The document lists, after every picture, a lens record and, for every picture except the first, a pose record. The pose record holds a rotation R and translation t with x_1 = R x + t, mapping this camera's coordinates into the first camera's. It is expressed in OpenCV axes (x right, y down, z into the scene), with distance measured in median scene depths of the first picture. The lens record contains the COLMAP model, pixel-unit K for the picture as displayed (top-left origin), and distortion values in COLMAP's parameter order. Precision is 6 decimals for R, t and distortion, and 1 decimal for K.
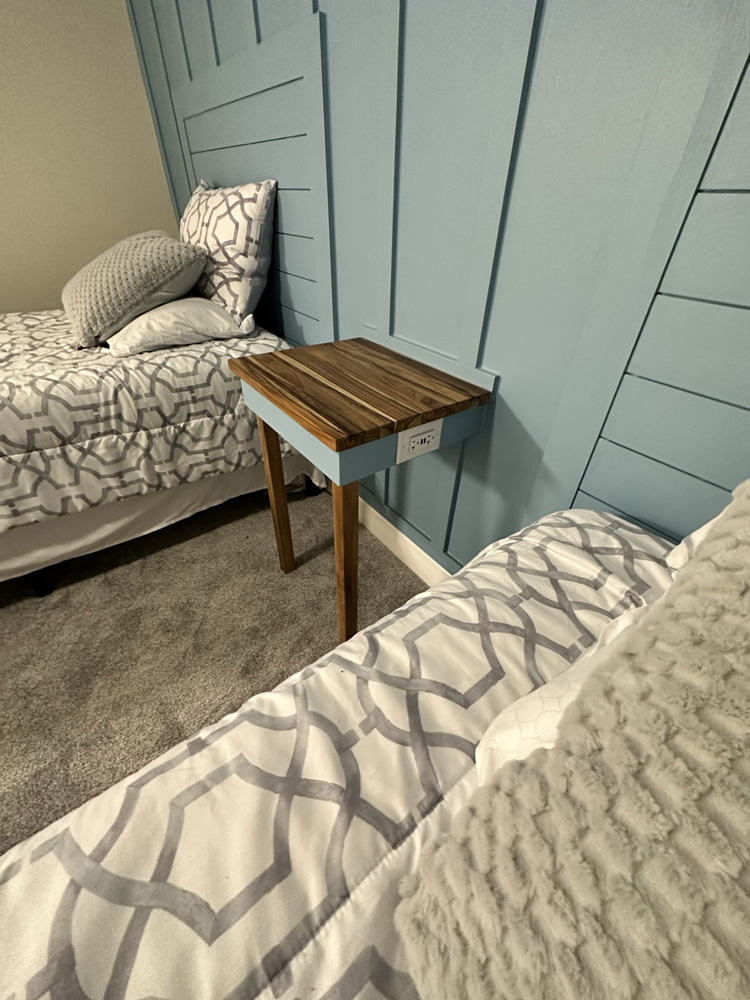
lens RADIAL K [[398.6, 0, 378.6], [0, 398.6, 498.2], [0, 0, 1]] dist [-0.002990, -0.000424]
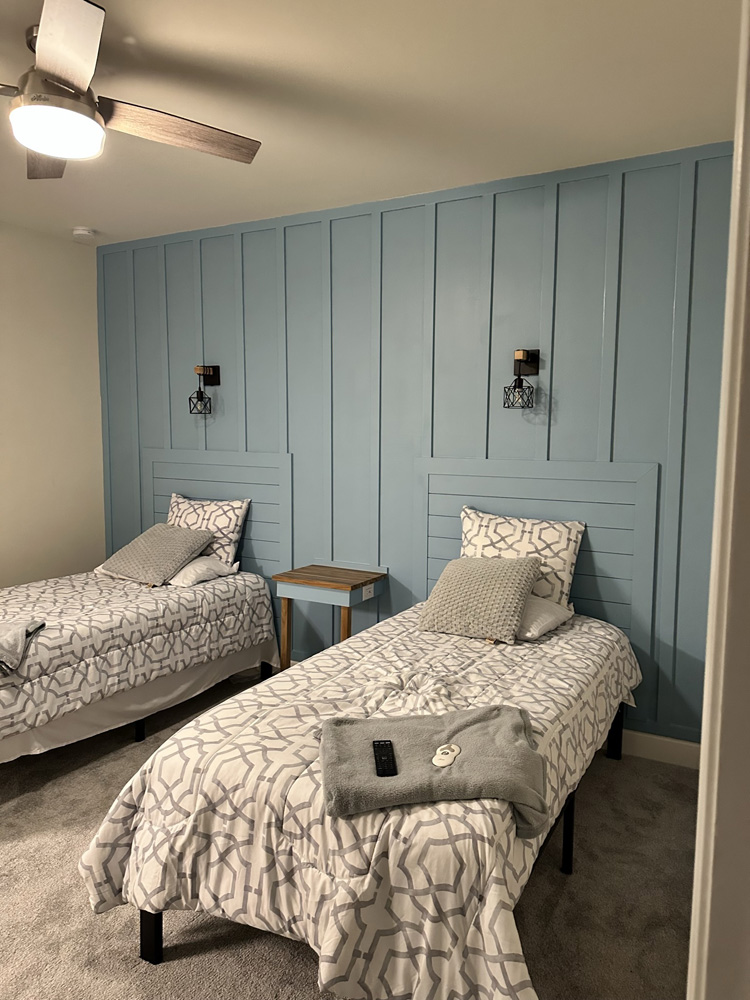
lens RADIAL K [[700.4, 0, 371.3], [0, 700.4, 497.7], [0, 0, 1]] dist [0.074217, -0.068040]
pose [[0.904828, -0.050813, 0.422735, -1.214877], [0.263537, 0.846651, -0.462311, 0.991249], [-0.334417, 0.529718, 0.779464, -1.969707]]
